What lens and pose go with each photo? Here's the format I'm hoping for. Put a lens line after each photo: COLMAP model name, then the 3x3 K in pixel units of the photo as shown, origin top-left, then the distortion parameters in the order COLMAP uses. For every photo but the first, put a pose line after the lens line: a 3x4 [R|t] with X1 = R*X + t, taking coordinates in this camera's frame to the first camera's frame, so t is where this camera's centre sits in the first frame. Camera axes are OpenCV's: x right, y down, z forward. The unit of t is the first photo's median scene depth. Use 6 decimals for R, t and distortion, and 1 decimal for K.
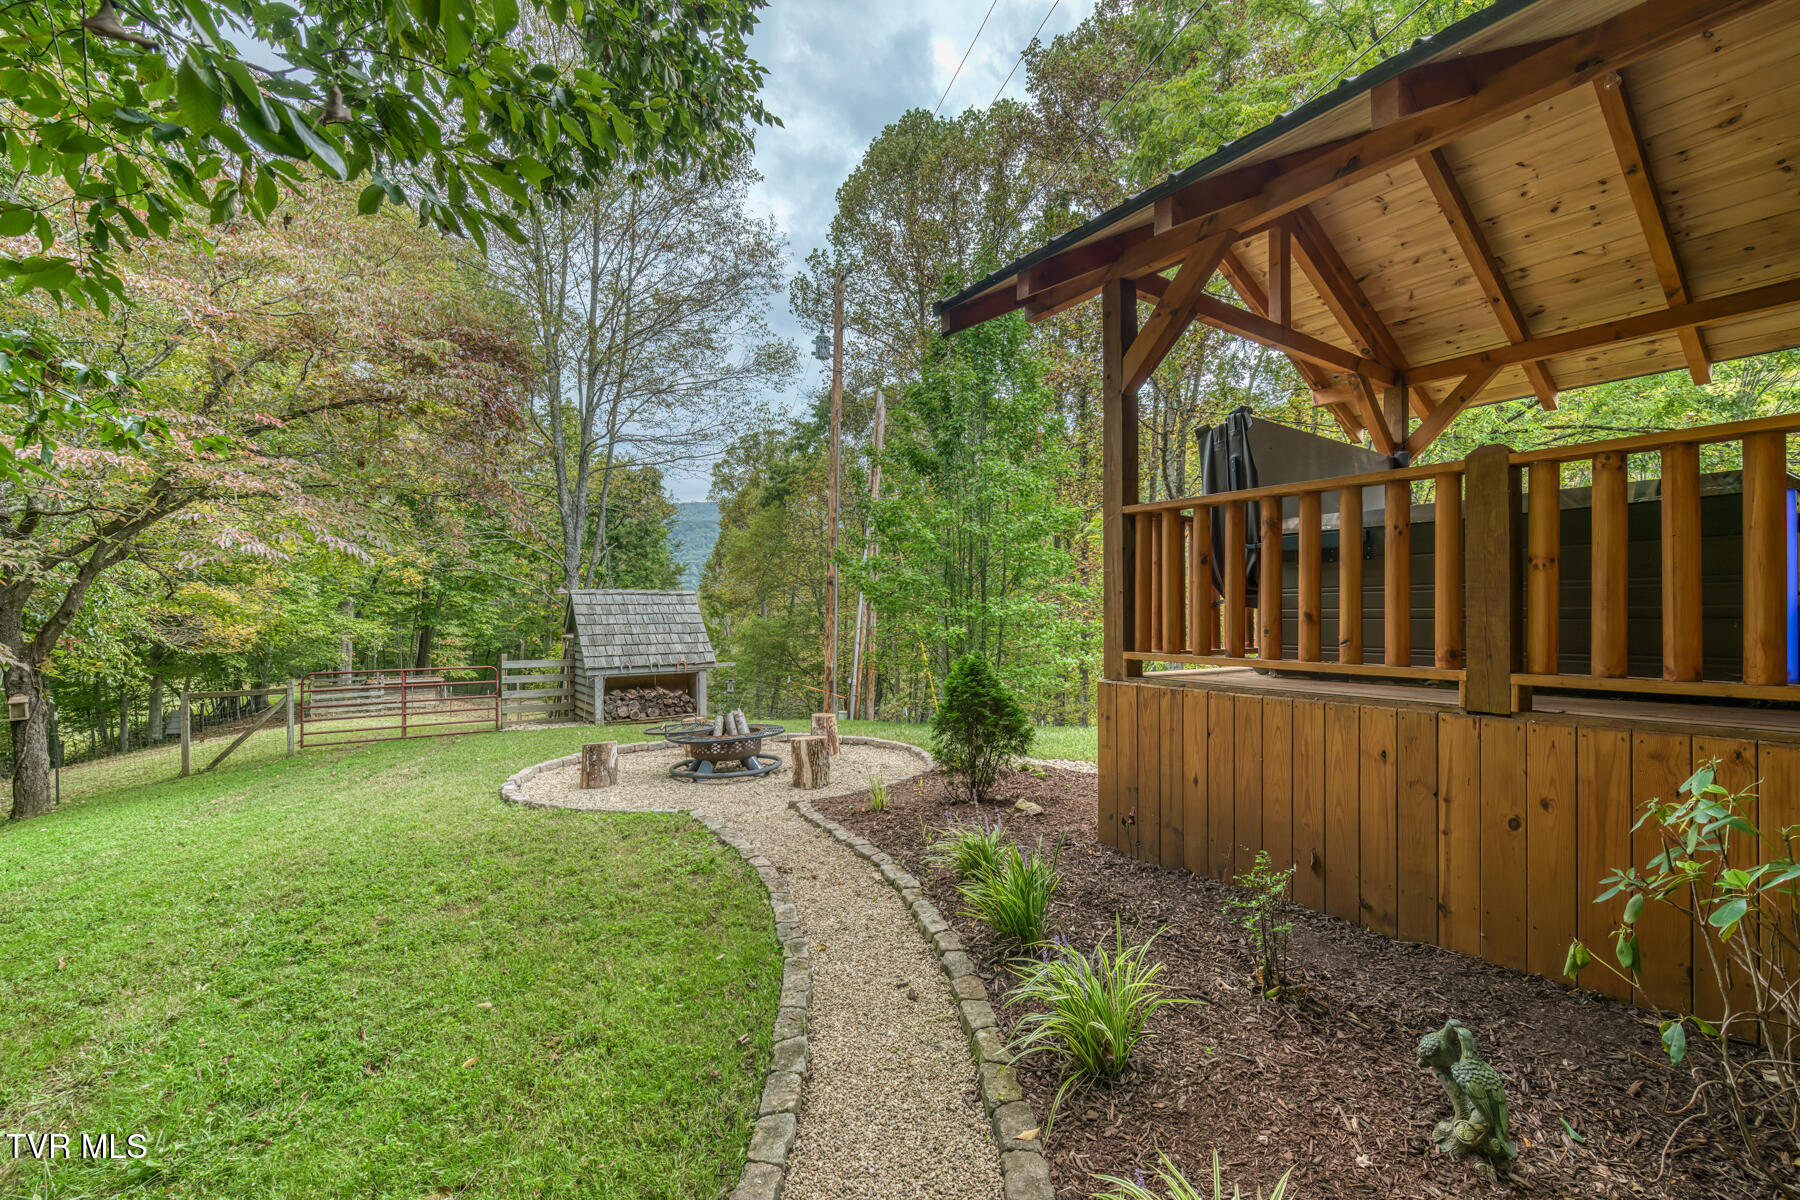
lens RADIAL K [[771.8, 0, 911.1], [0, 771.8, 601.0], [0, 0, 1]] dist [-0.007061, -0.002272]
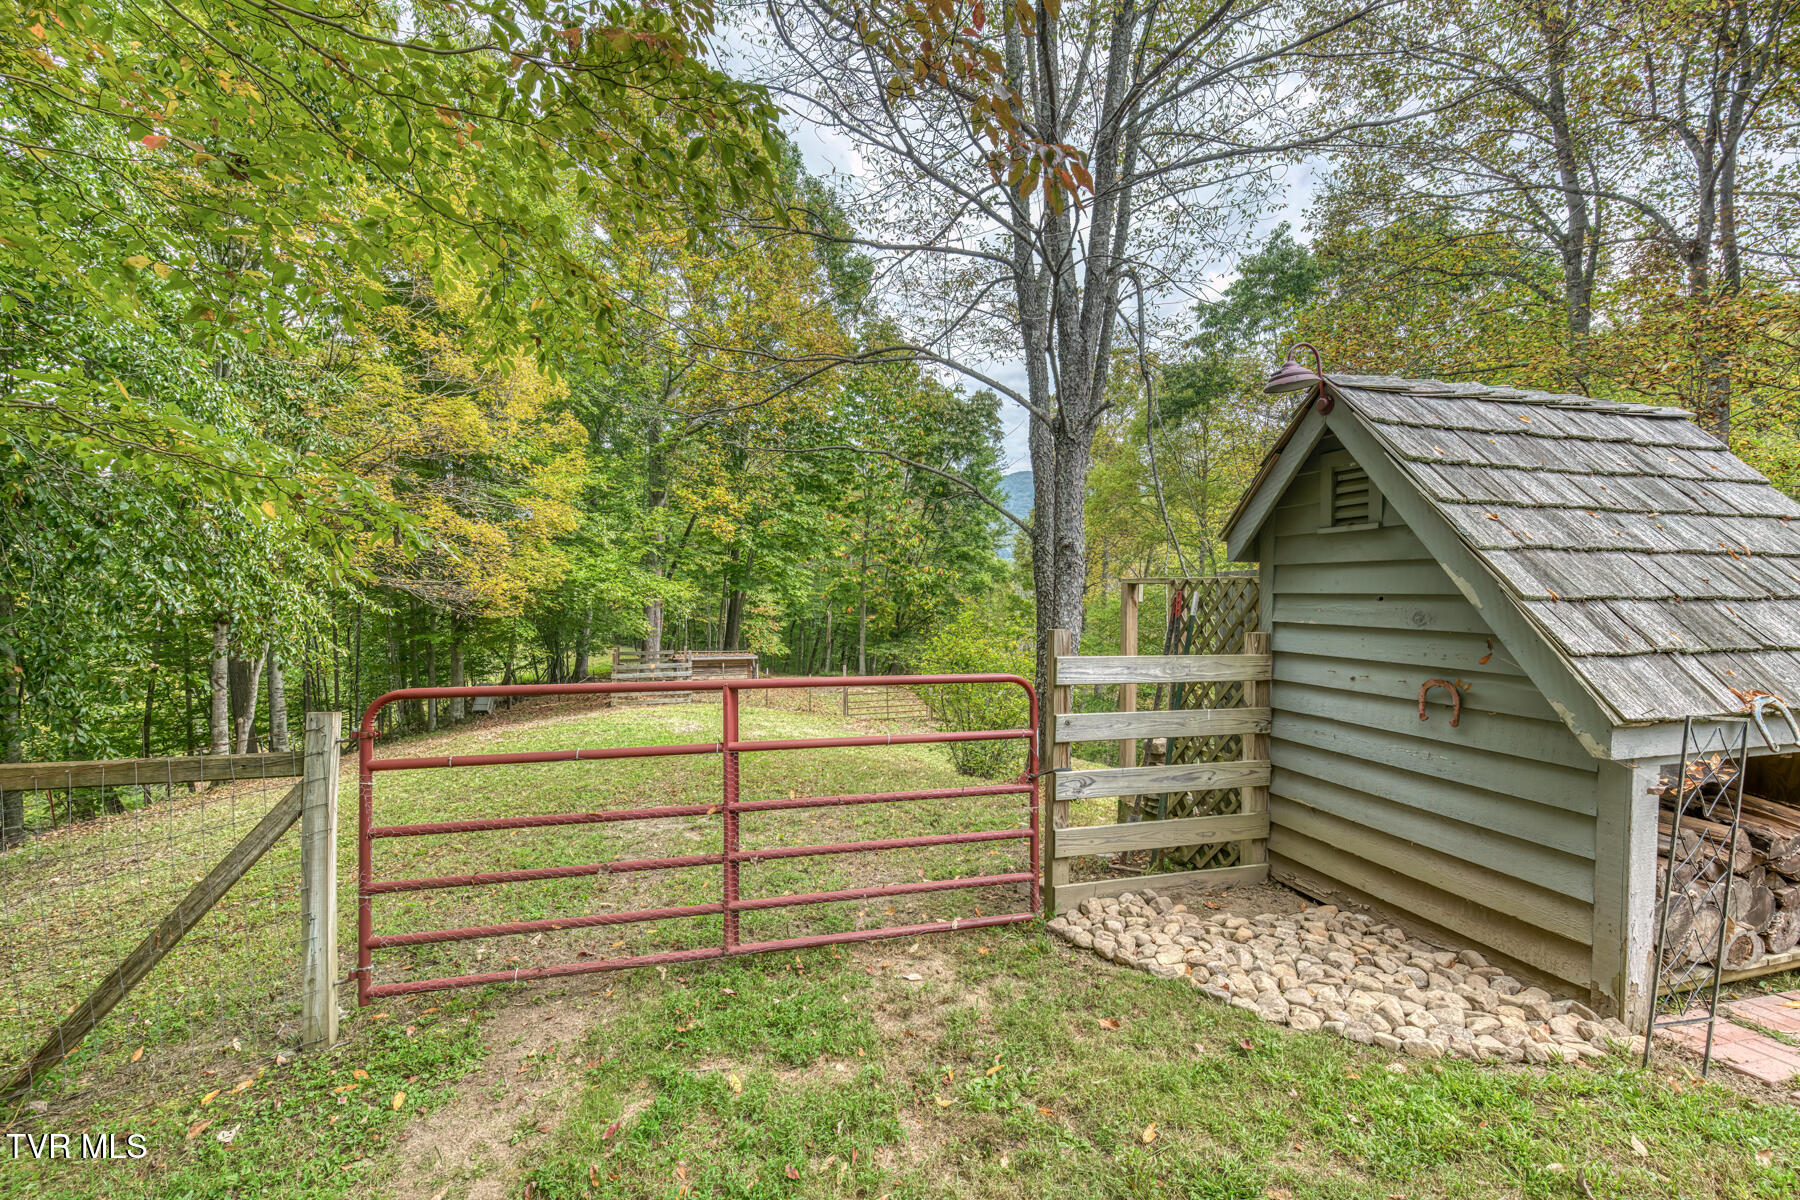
lens RADIAL K [[771.8, 0, 898.1], [0, 771.8, 601.4], [0, 0, 1]] dist [-0.007061, -0.002272]
pose [[0.940903, 0.013901, -0.338391, -0.230716], [-0.004798, 0.999604, 0.027723, 0.024526], [0.338642, -0.024461, 0.940597, 0.344448]]
